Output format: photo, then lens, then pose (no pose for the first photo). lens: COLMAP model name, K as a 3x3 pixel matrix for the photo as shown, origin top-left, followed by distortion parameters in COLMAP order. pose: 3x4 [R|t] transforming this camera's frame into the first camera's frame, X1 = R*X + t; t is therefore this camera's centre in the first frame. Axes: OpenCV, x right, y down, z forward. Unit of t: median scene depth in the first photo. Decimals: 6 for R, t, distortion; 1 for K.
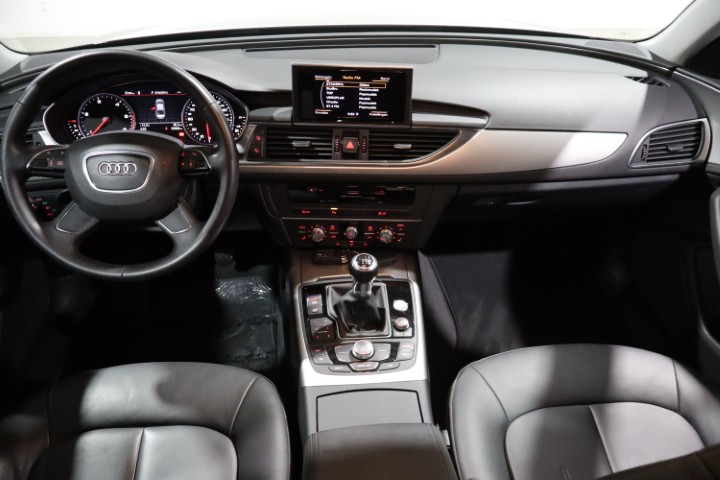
lens RADIAL K [[600.8, 0, 359.2], [0, 600.8, 239.2], [0, 0, 1]] dist [0.000278, 0.002800]
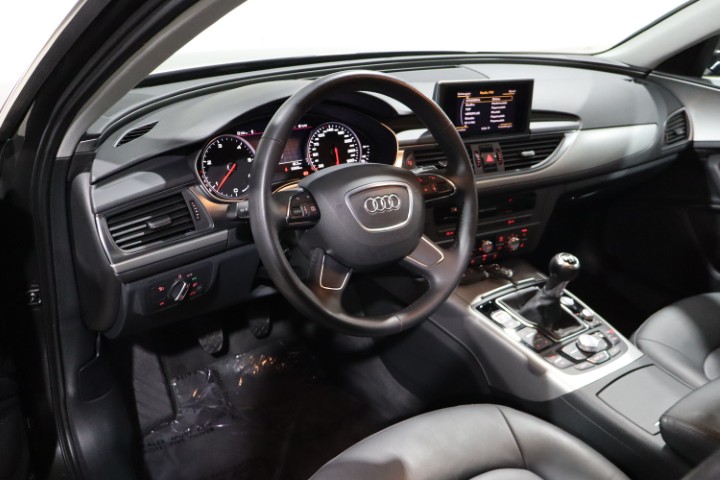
lens RADIAL K [[636.4, 0, 360.2], [0, 636.4, 241.7], [0, 0, 1]] dist [-0.005603, -0.012561]
pose [[0.864020, -0.178782, 0.470645, -0.732151], [0.216018, 0.976048, -0.025803, -0.039183], [-0.454760, 0.123962, 0.881945, 0.171942]]
